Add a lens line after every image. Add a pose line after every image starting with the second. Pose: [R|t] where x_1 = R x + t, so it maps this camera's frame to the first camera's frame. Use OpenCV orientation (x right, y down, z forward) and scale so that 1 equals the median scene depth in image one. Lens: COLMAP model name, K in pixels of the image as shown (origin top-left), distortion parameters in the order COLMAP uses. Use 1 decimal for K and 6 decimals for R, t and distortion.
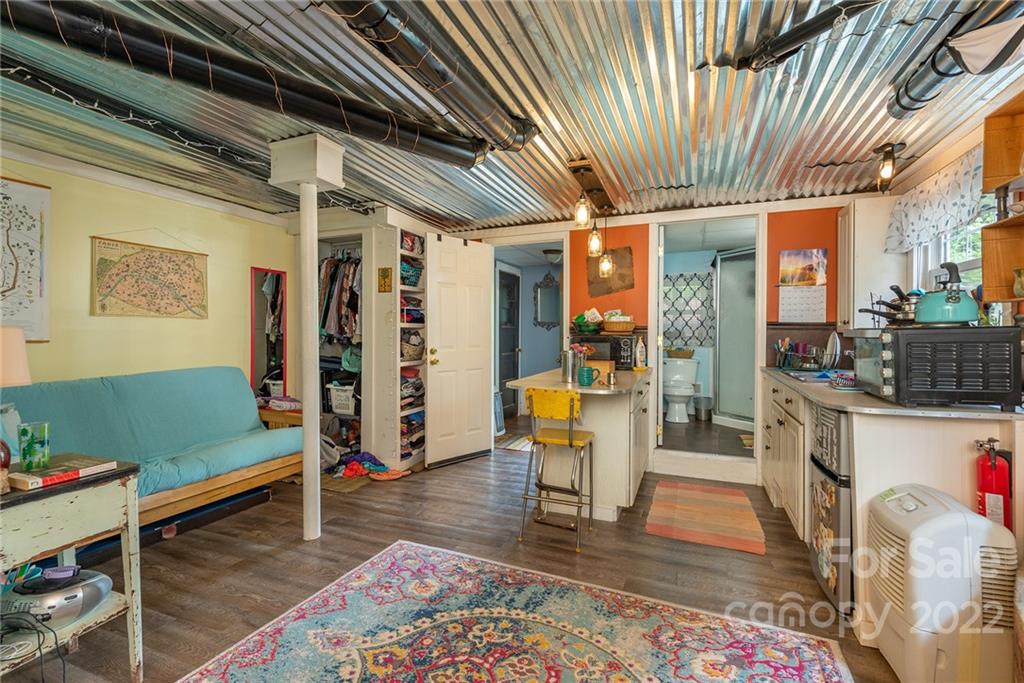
lens RADIAL K [[449.7, 0, 509.7], [0, 449.7, 335.4], [0, 0, 1]] dist [0.015014, -0.002894]
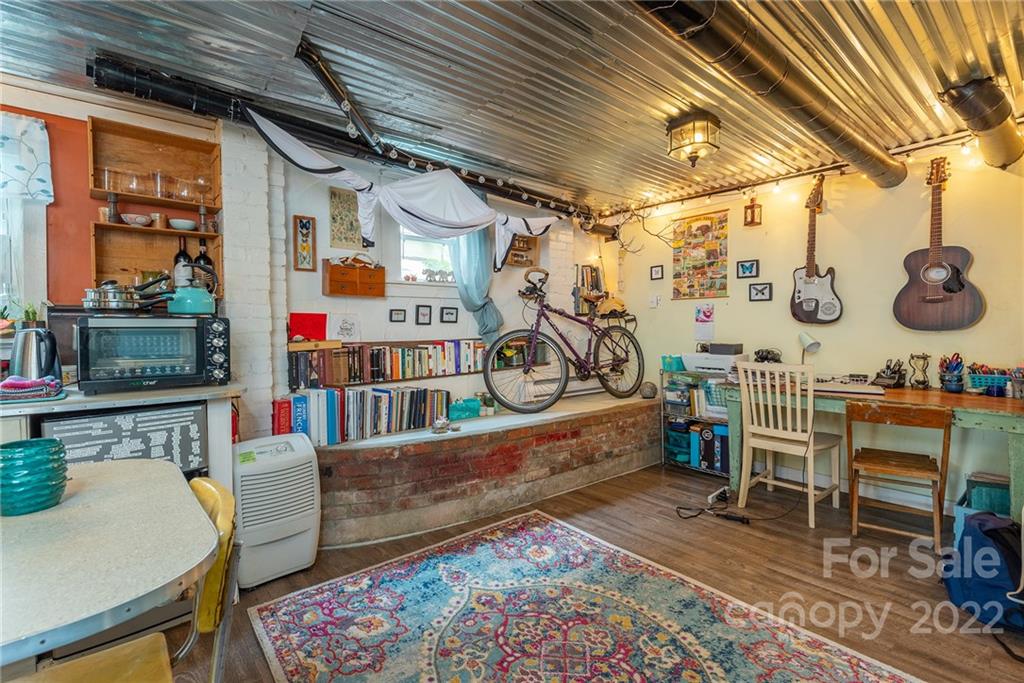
lens RADIAL K [[481.2, 0, 513.1], [0, 481.2, 341.7], [0, 0, 1]] dist [0.002393, 0.000167]
pose [[-0.891821, -0.016750, 0.452078, -0.221389], [0.004095, 0.998975, 0.045090, -0.005176], [-0.452370, 0.042063, -0.890838, 1.091056]]
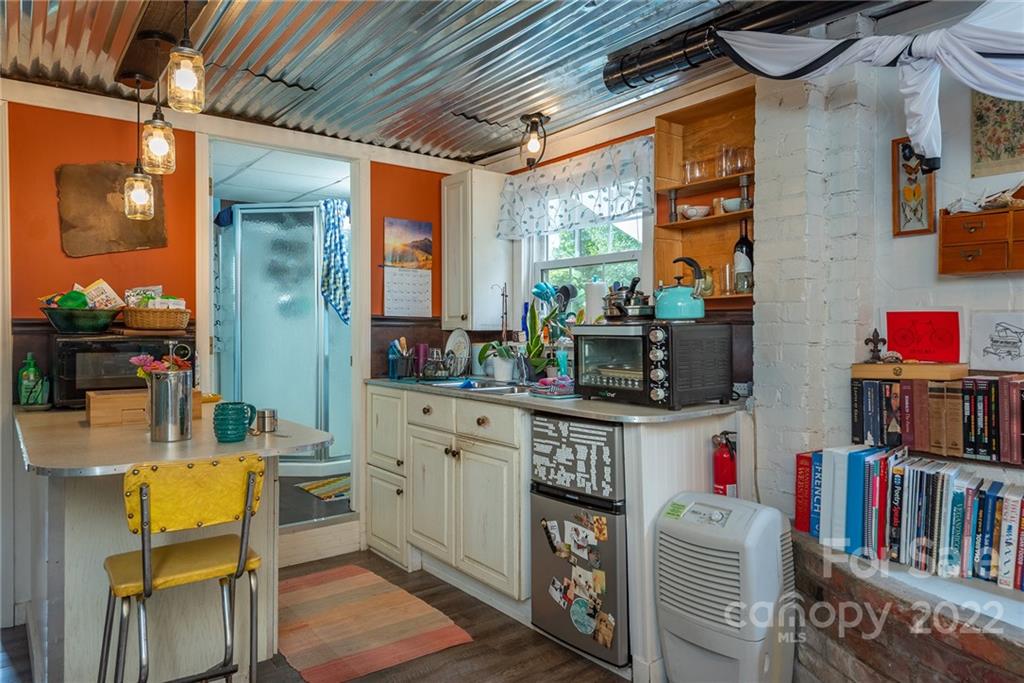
lens RADIAL K [[669.1, 0, 511.4], [0, 669.1, 336.6], [0, 0, 1]] dist [0.031599, 0.000686]
pose [[0.515282, -0.011109, 0.856949, -0.282175], [0.009059, 0.999931, 0.007515, -0.002955], [-0.856973, 0.003891, 0.515346, 0.353736]]
